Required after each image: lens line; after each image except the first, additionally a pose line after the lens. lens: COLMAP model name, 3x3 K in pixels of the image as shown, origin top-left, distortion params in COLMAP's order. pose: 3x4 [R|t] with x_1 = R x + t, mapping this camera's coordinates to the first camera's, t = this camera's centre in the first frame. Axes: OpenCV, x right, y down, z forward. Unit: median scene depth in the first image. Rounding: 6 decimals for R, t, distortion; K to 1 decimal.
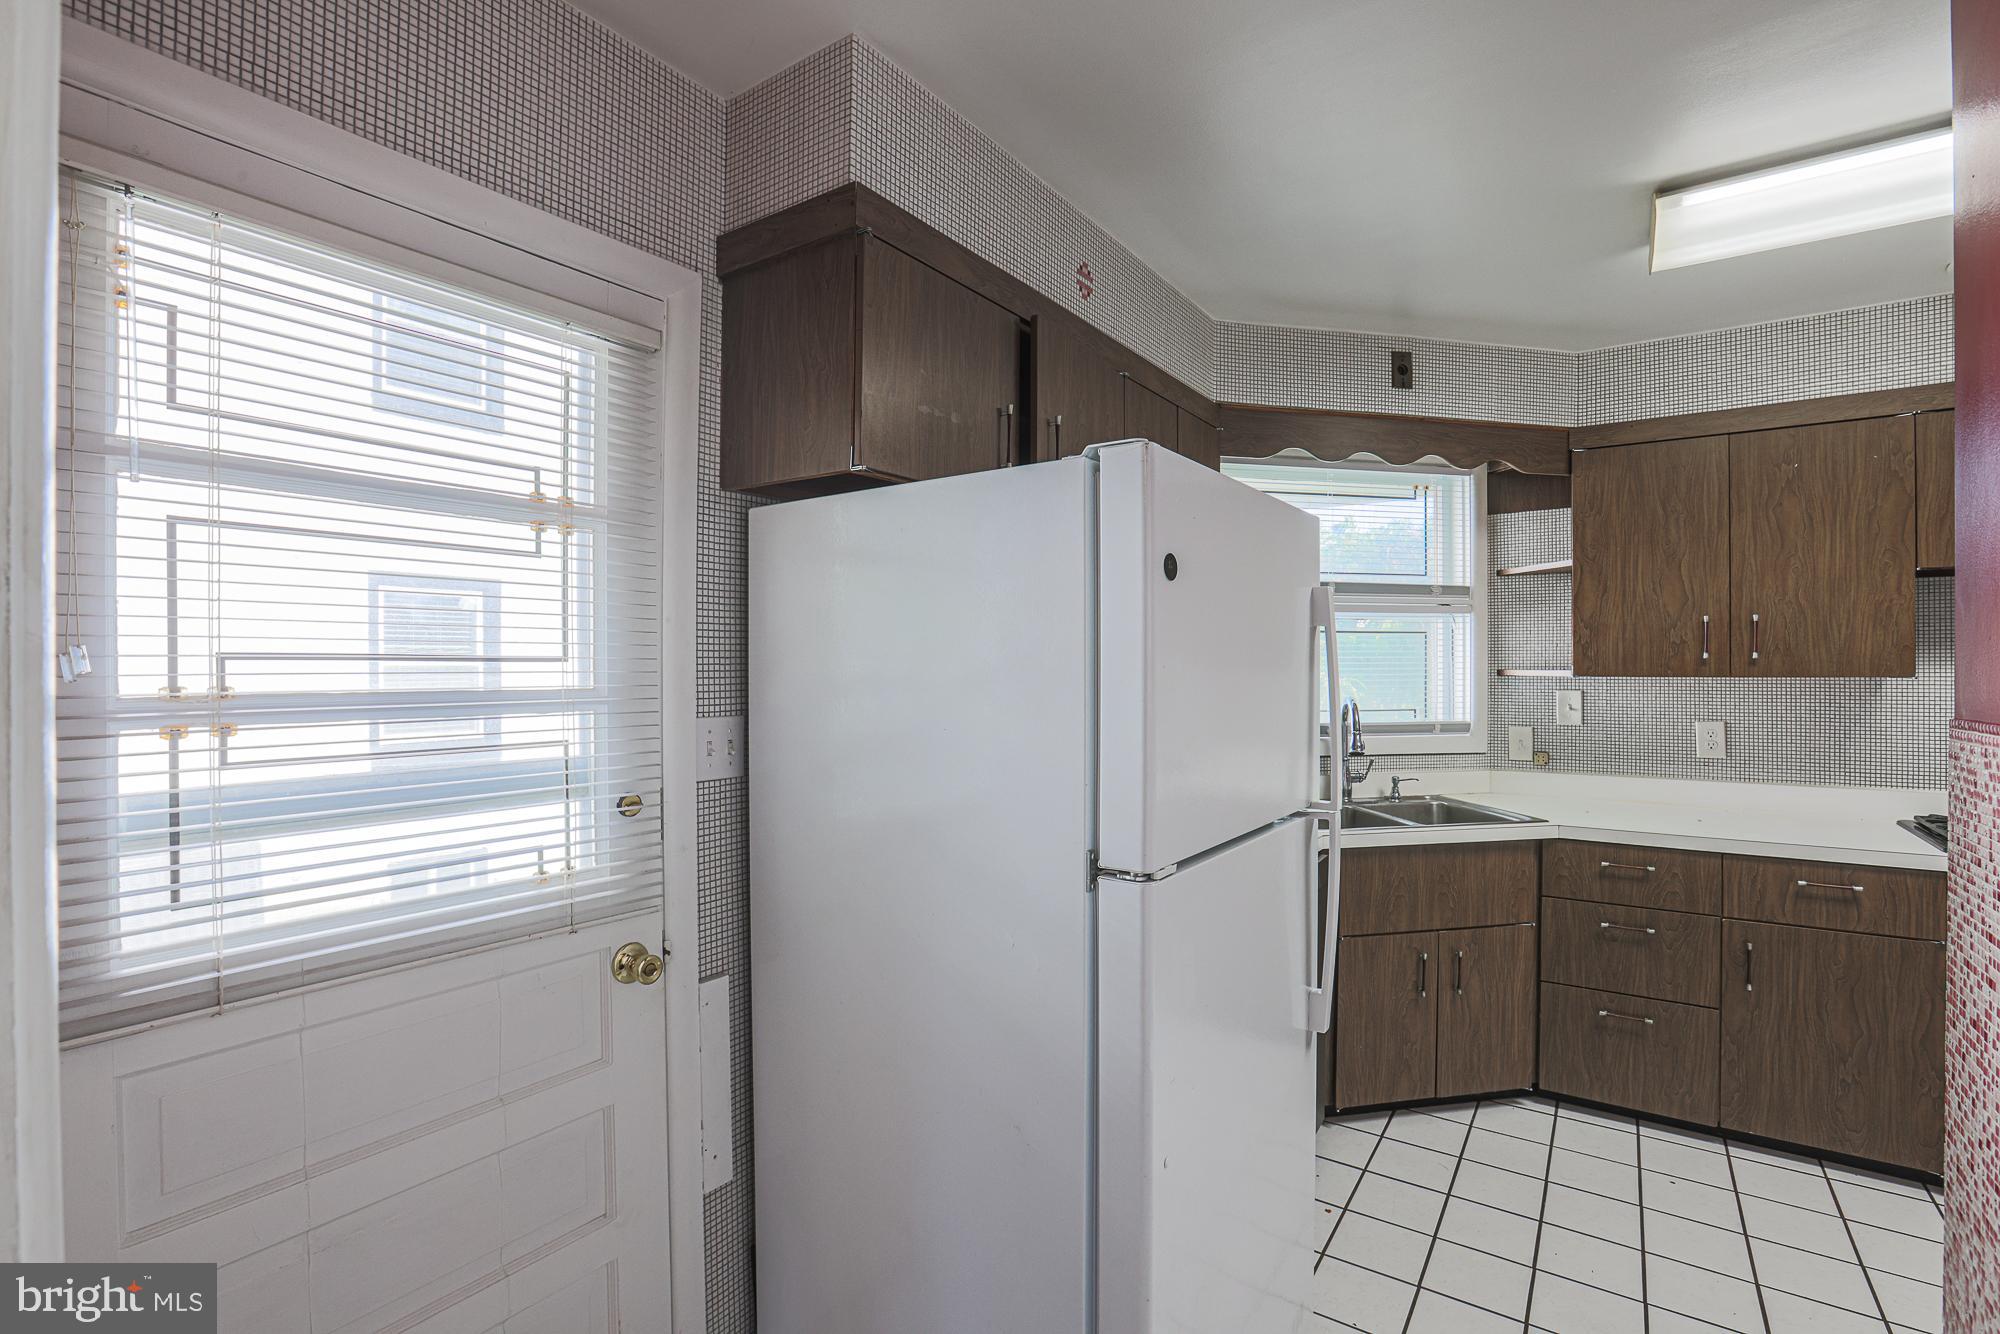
lens RADIAL K [[934.1, 0, 1001.8], [0, 934.1, 661.2], [0, 0, 1]] dist [-0.049083, 0.016350]
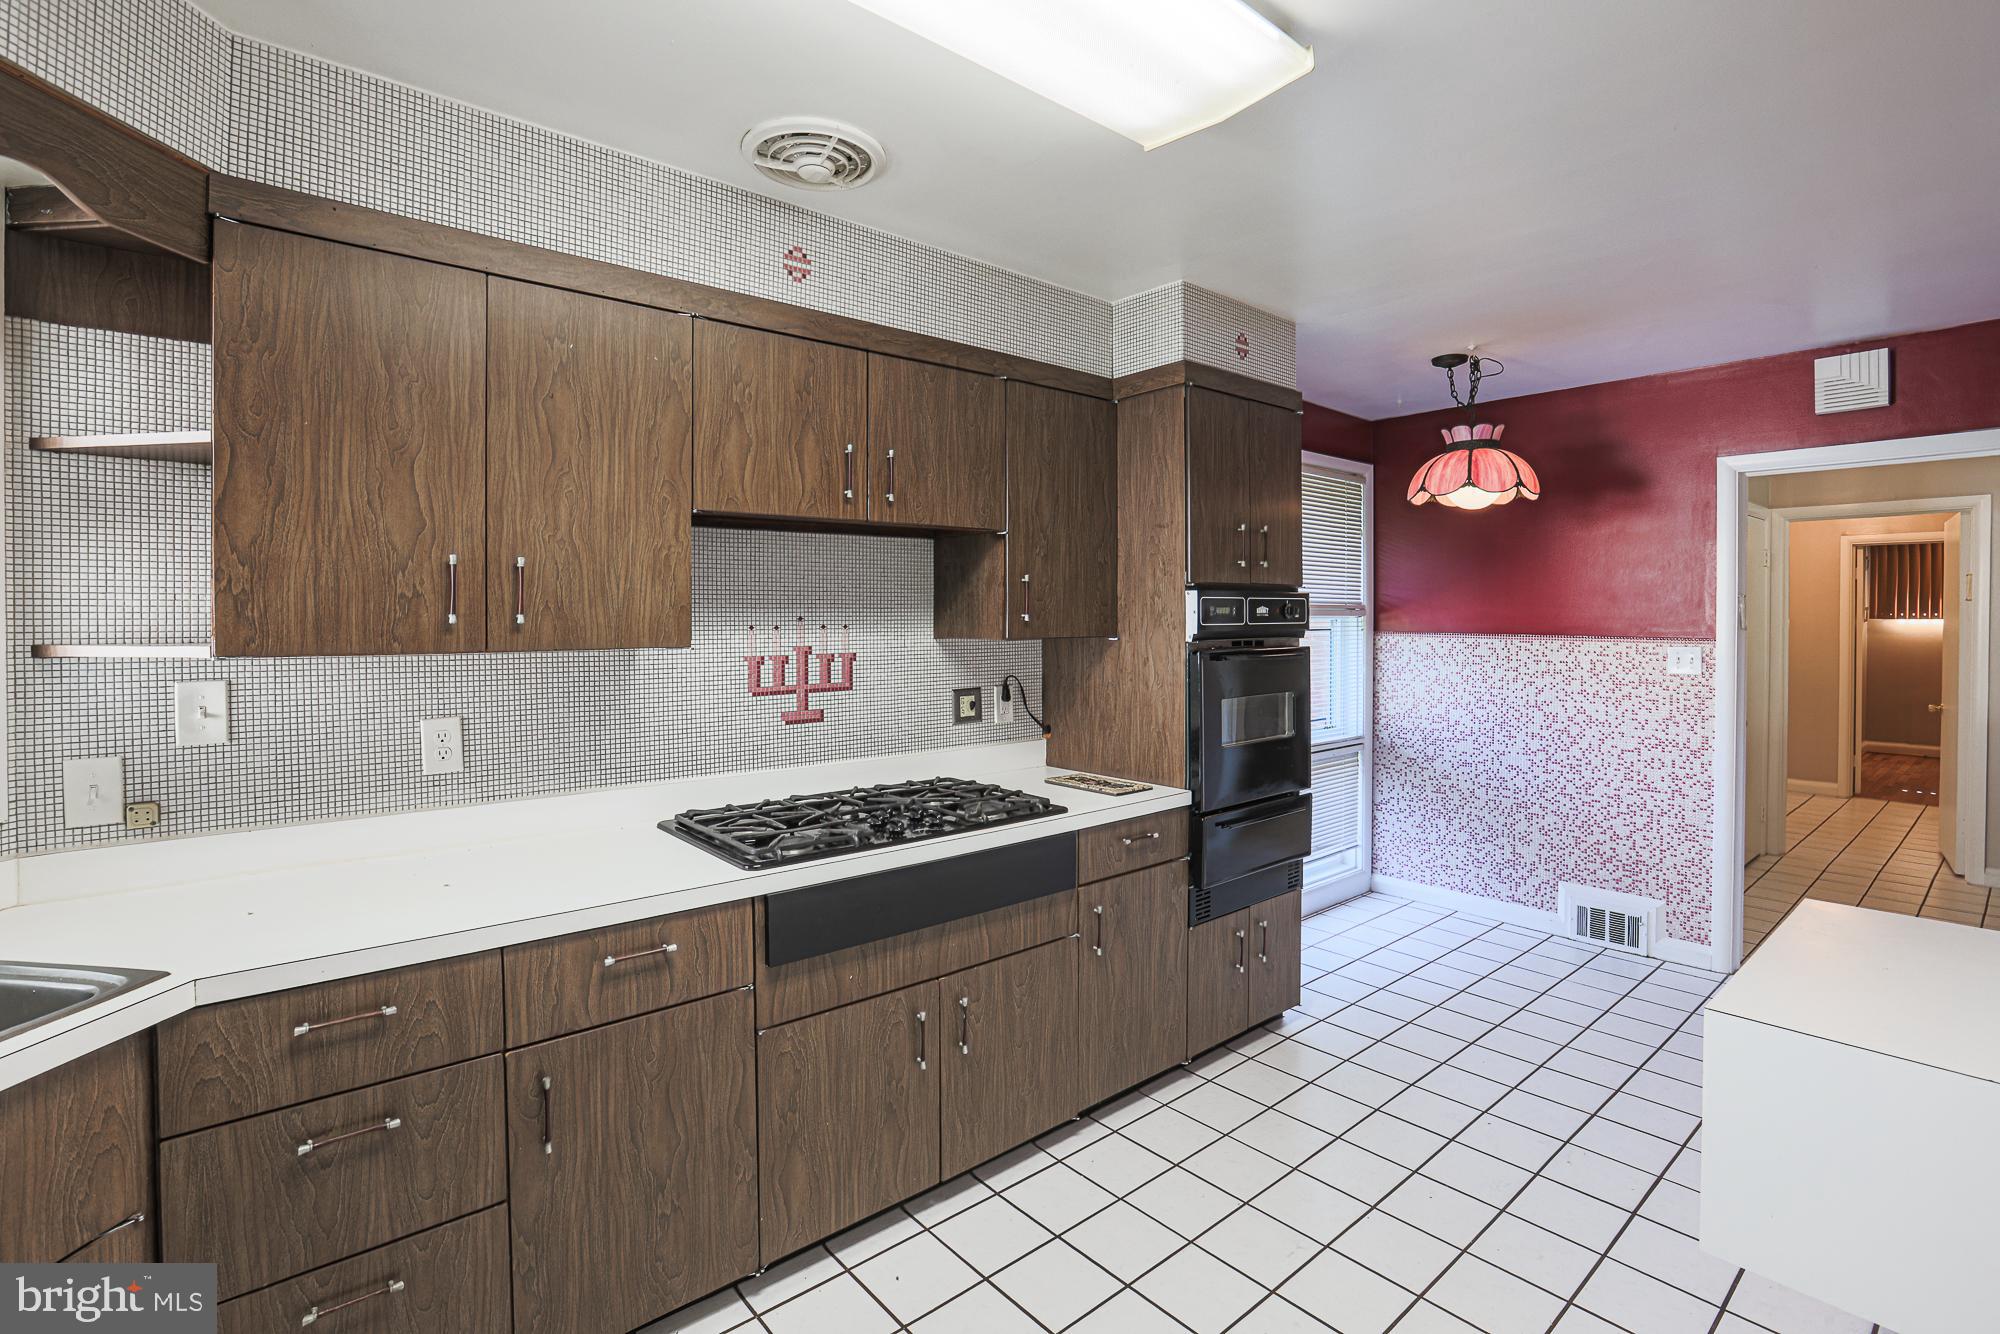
lens RADIAL K [[934.1, 0, 988.1], [0, 934.1, 636.0], [0, 0, 1]] dist [-0.049083, 0.016350]
pose [[0.285510, -0.010822, 0.958315, 0.284119], [0.005735, 0.999938, 0.009583, 0.002002], [-0.958359, 0.002760, 0.285554, 0.484860]]
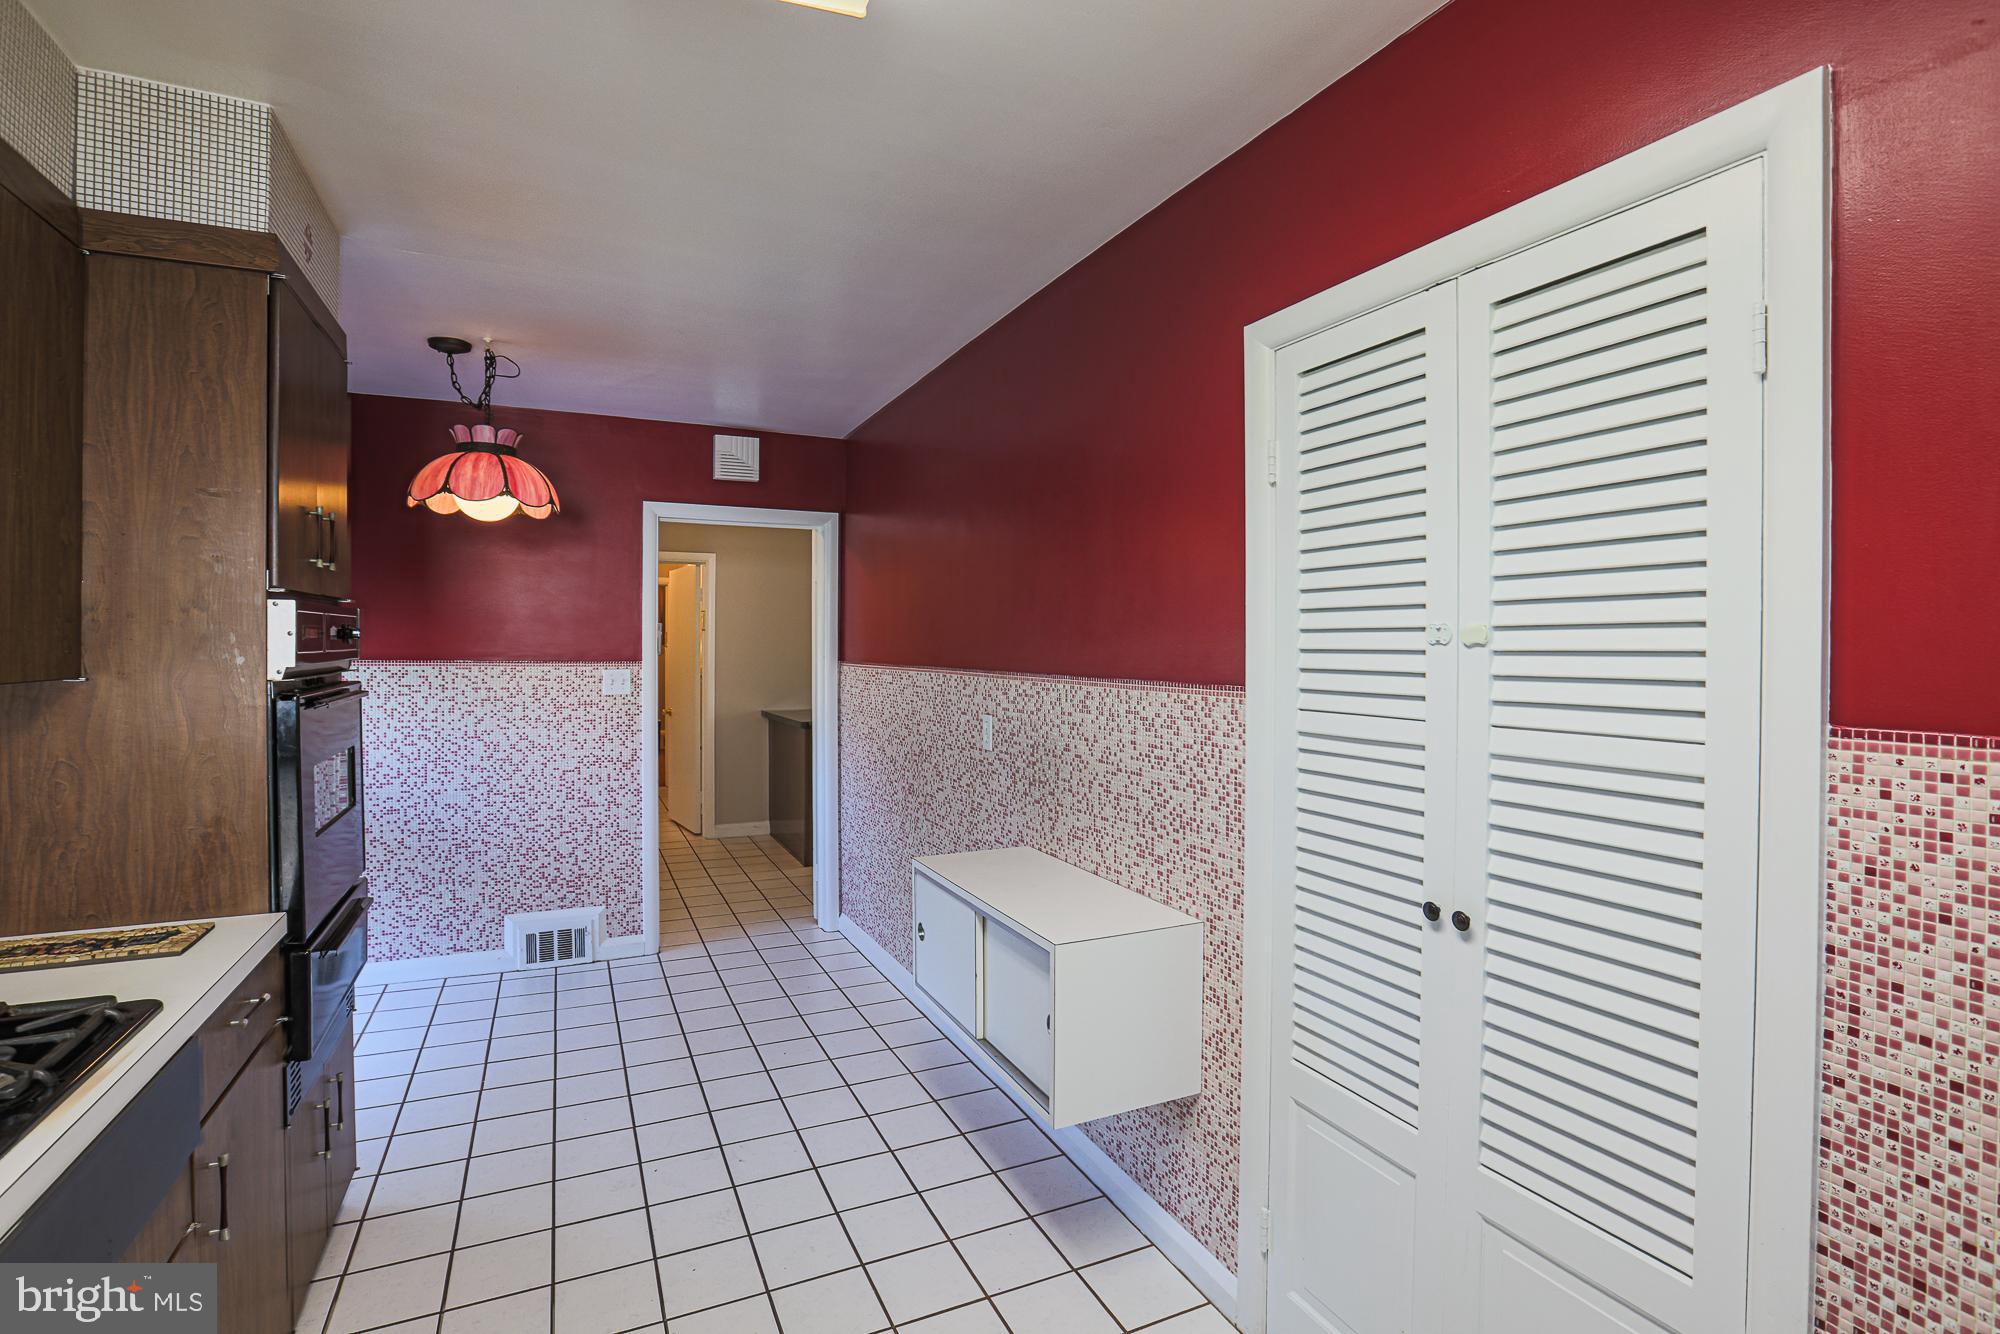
lens RADIAL K [[934.1, 0, 993.8], [0, 934.1, 656.9], [0, 0, 1]] dist [-0.049083, 0.016350]
pose [[-0.852350, -0.002722, 0.522965, 0.632649], [0.006878, 0.999842, 0.016415, -0.005158], [-0.522926, 0.017588, -0.852196, 0.928359]]
